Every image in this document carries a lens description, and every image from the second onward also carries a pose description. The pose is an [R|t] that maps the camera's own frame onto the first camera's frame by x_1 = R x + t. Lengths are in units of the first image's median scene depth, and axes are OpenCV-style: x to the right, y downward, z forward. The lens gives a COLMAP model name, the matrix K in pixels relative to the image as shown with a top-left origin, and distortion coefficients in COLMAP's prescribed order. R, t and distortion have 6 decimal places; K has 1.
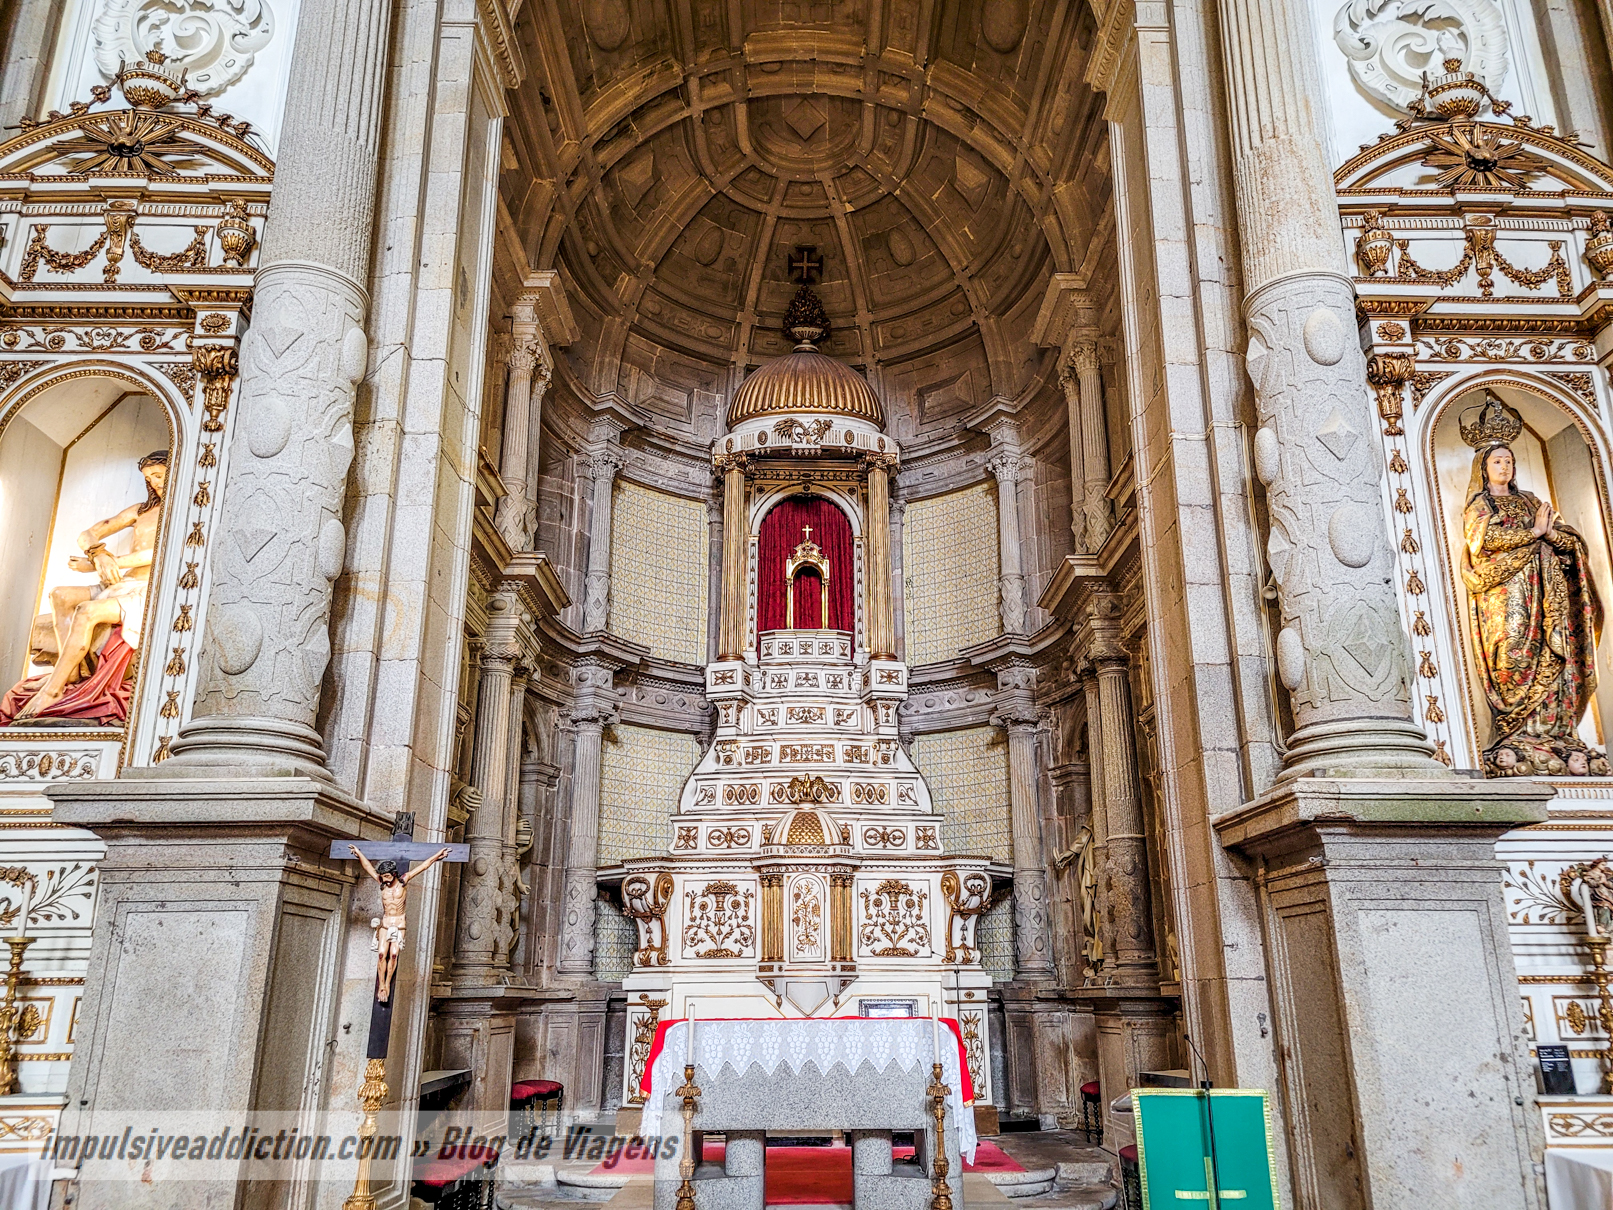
lens RADIAL K [[1214.4, 0, 809.8], [0, 1214.4, 608.1], [0, 0, 1]] dist [0.045290, -0.038294]
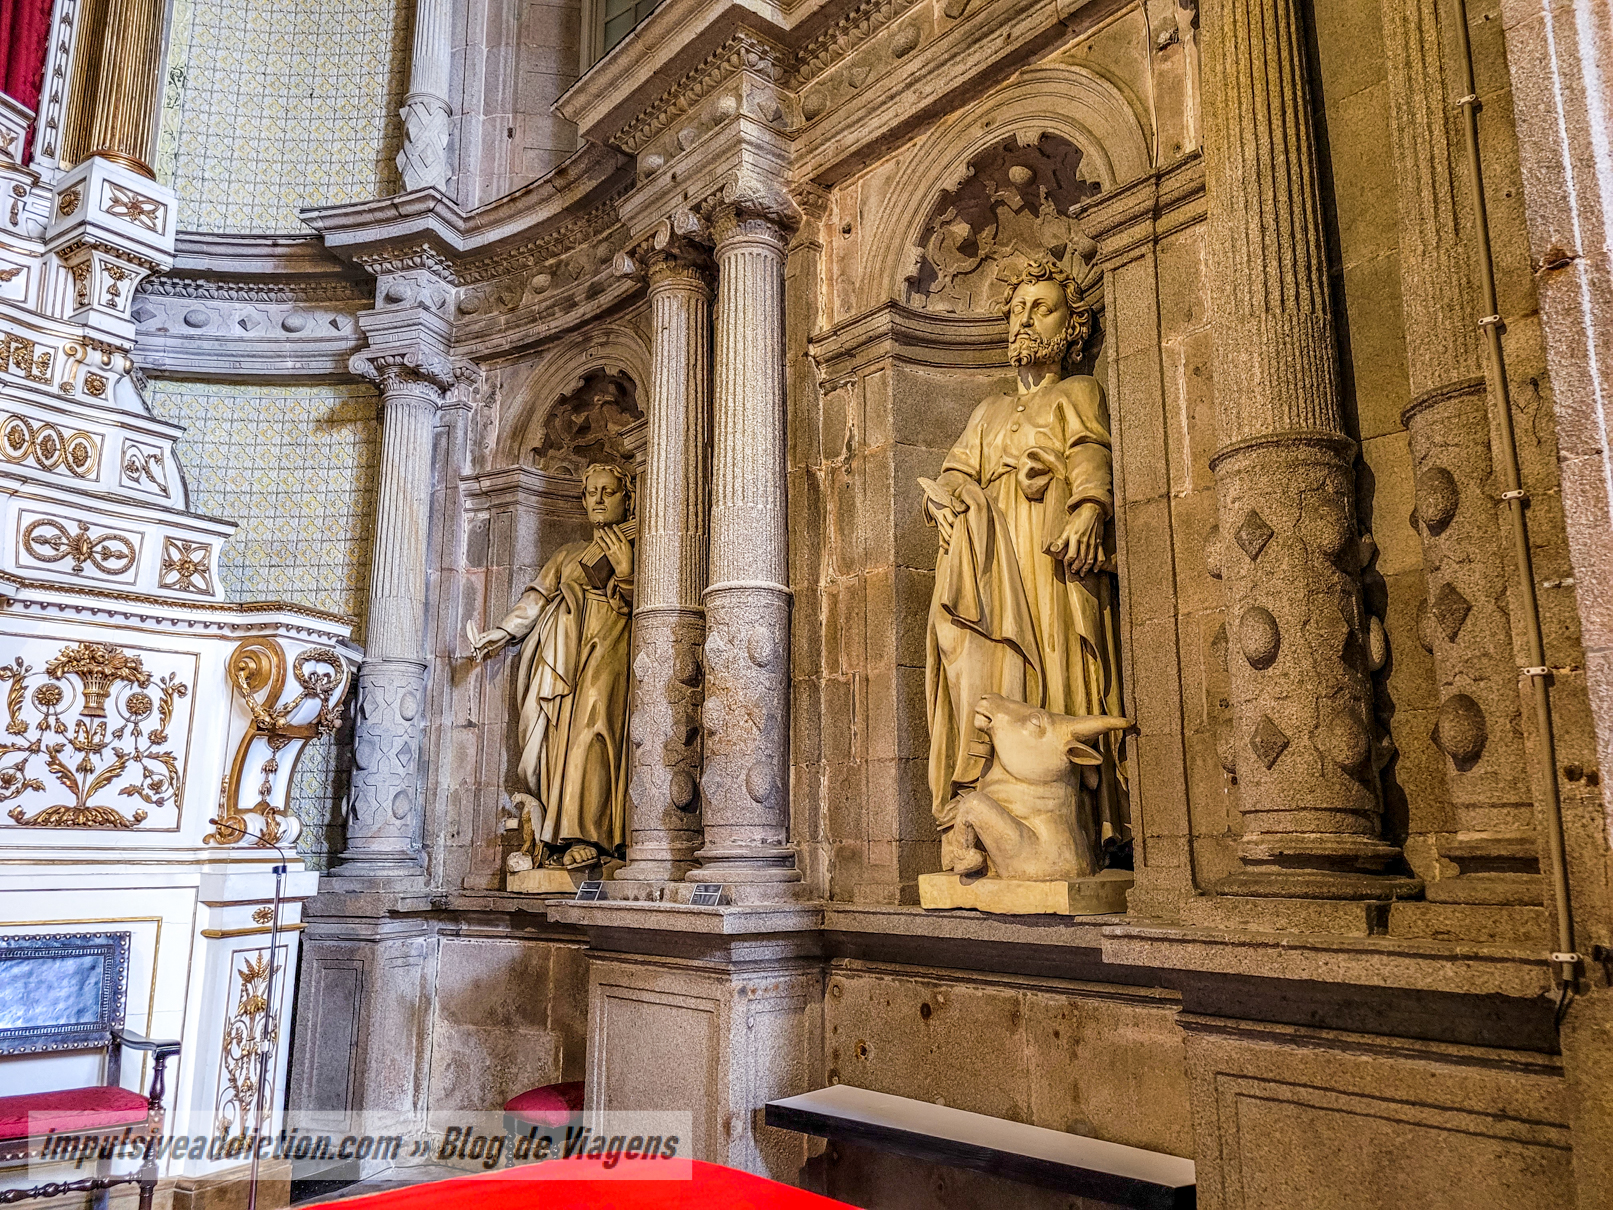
lens RADIAL K [[1214.4, 0, 814.1], [0, 1214.4, 611.6], [0, 0, 1]] dist [0.045290, -0.038294]
pose [[0.760127, 0.130145, 0.636607, -0.012877], [-0.200514, 0.978902, 0.039297, 0.147304], [-0.618062, -0.157519, 0.770186, 0.534138]]
